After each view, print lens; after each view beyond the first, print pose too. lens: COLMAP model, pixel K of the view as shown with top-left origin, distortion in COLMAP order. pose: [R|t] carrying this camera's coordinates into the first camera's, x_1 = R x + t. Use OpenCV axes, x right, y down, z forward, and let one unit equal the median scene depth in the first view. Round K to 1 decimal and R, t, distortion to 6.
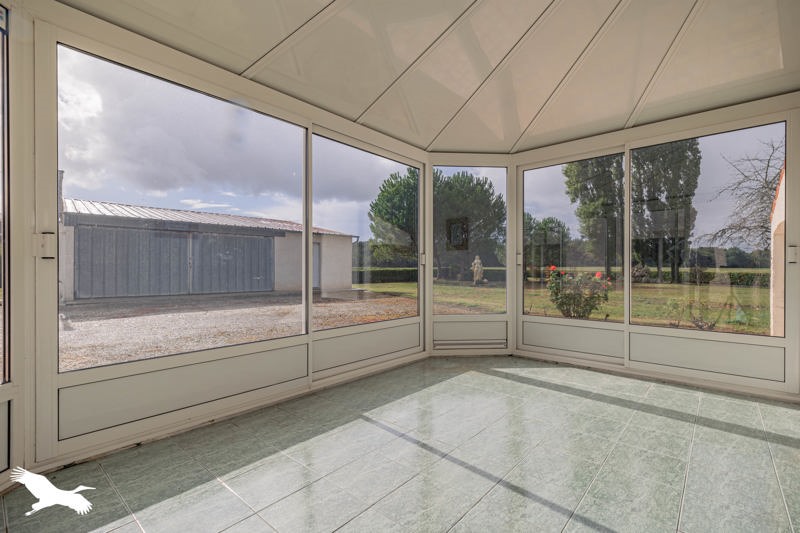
lens RADIAL K [[367.4, 0, 404.1], [0, 367.4, 267.4], [0, 0, 1]] dist [-0.002990, -0.000121]
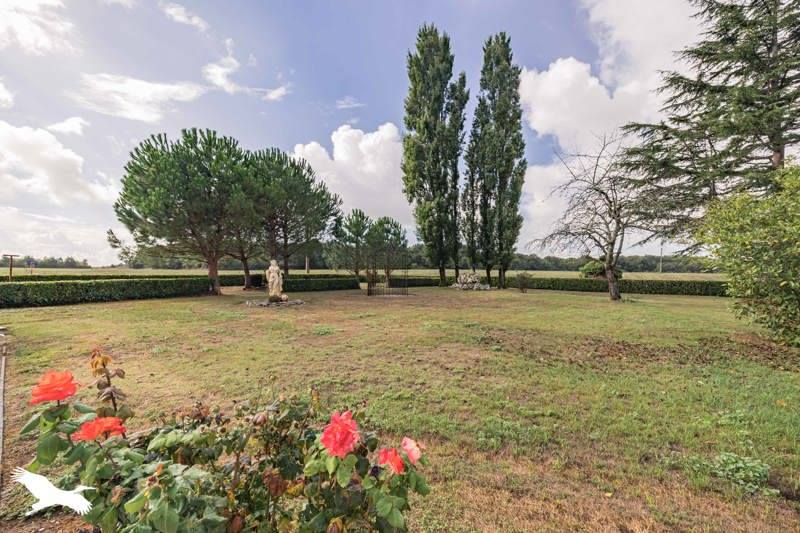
lens RADIAL K [[367.4, 0, 401.2], [0, 367.4, 266.3], [0, 0, 1]] dist [-0.002990, -0.000121]
pose [[0.928170, 0.005980, 0.372108, 0.109449], [-0.002185, 0.999941, -0.010620, -0.008461], [-0.372150, 0.009044, 0.928129, 0.174901]]
